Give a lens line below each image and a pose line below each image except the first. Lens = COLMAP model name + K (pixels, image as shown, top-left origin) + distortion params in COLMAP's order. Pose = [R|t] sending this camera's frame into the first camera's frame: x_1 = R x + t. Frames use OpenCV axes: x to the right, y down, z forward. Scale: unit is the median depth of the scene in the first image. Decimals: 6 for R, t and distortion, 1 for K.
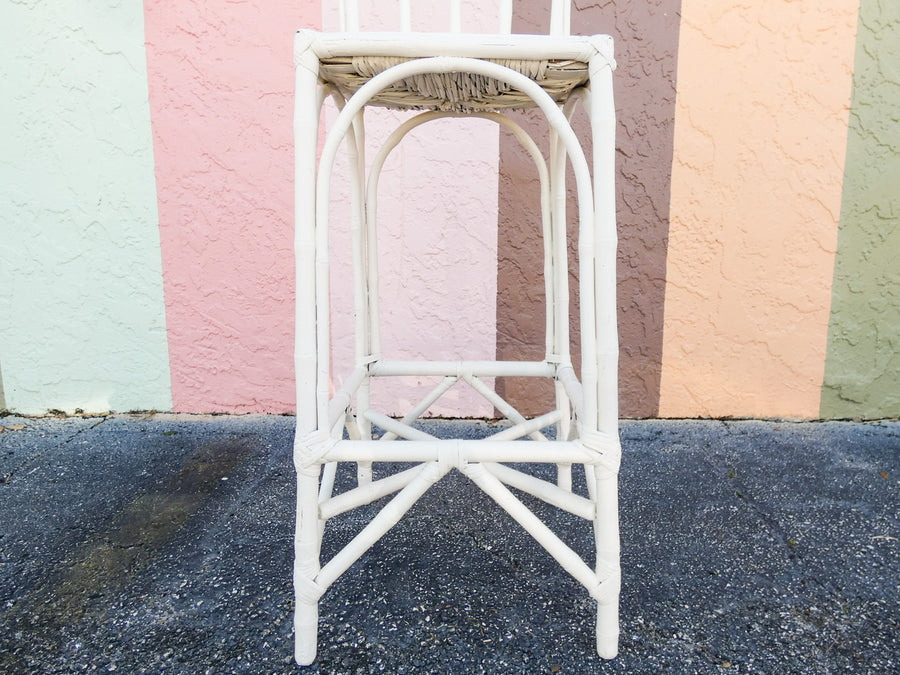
lens RADIAL K [[588.8, 0, 474.0], [0, 588.8, 318.7], [0, 0, 1]] dist [-0.015605, 0.003903]
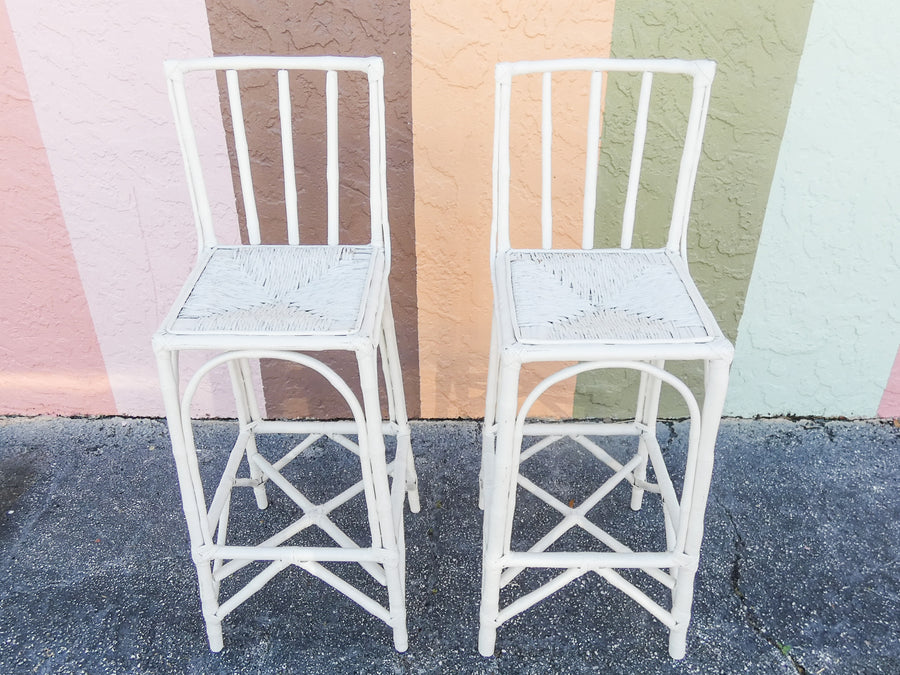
lens RADIAL K [[778.6, 0, 447.9], [0, 778.6, 329.7], [0, 0, 1]] dist [-0.013722, 0.006489]
pose [[0.999938, -0.001333, -0.011067, 0.405602], [0.005473, 0.923621, 0.383267, -0.560622], [0.009710, -0.383303, 0.923571, -0.264857]]
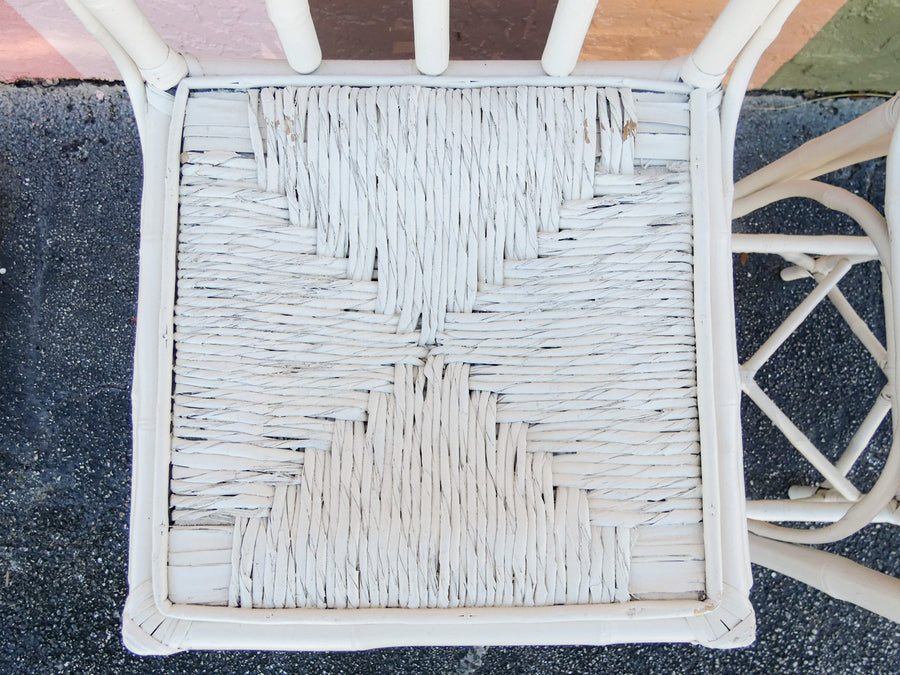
lens RADIAL K [[588.8, 0, 427.6], [0, 588.8, 314.3], [0, 0, 1]] dist [-0.015605, 0.003903]
pose [[0.999911, 0.010545, 0.008147, 0.186169], [-0.010678, 0.268365, 0.963258, -0.483272], [0.007971, -0.963260, 0.268454, 0.572443]]
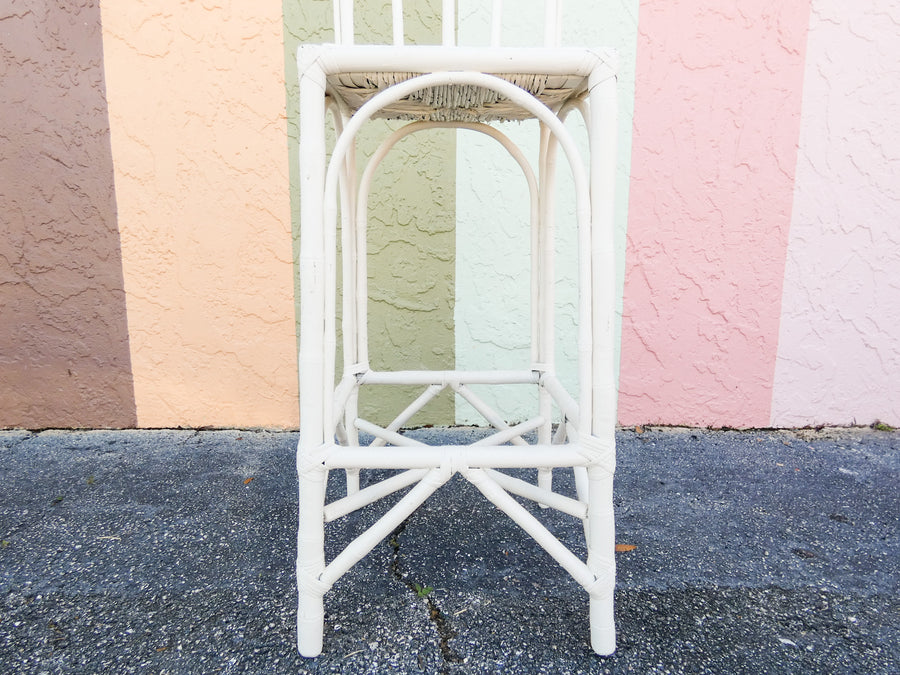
lens RADIAL K [[576.4, 0, 460.7], [0, 576.4, 336.4], [0, 0, 1]] dist [-0.009361, -0.009918]
pose [[0.999709, -0.000609, 0.024108, 0.901266], [0.000239, 0.999882, 0.015348, -0.002868], [-0.024115, -0.015338, 0.999592, 0.009640]]
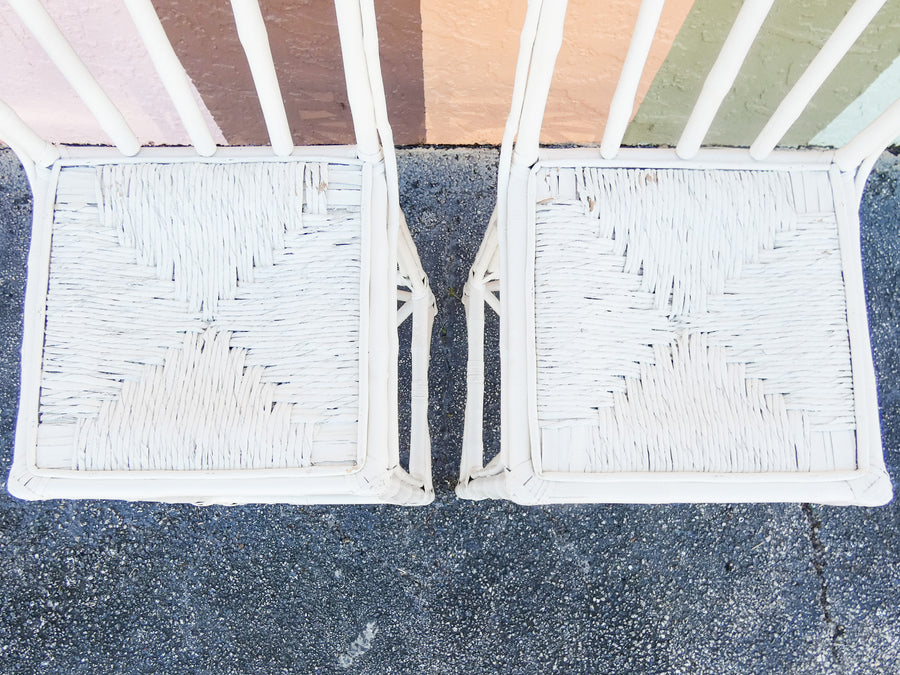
lens RADIAL K [[649.4, 0, 439.9], [0, 649.4, 344.1], [0, 0, 1]] dist [-0.004177, -0.006056]
pose [[0.999988, 0.002875, 0.003901, 0.353492], [-0.004612, 0.317908, 0.948110, -0.664061], [0.001486, -0.948117, 0.317918, 0.465752]]
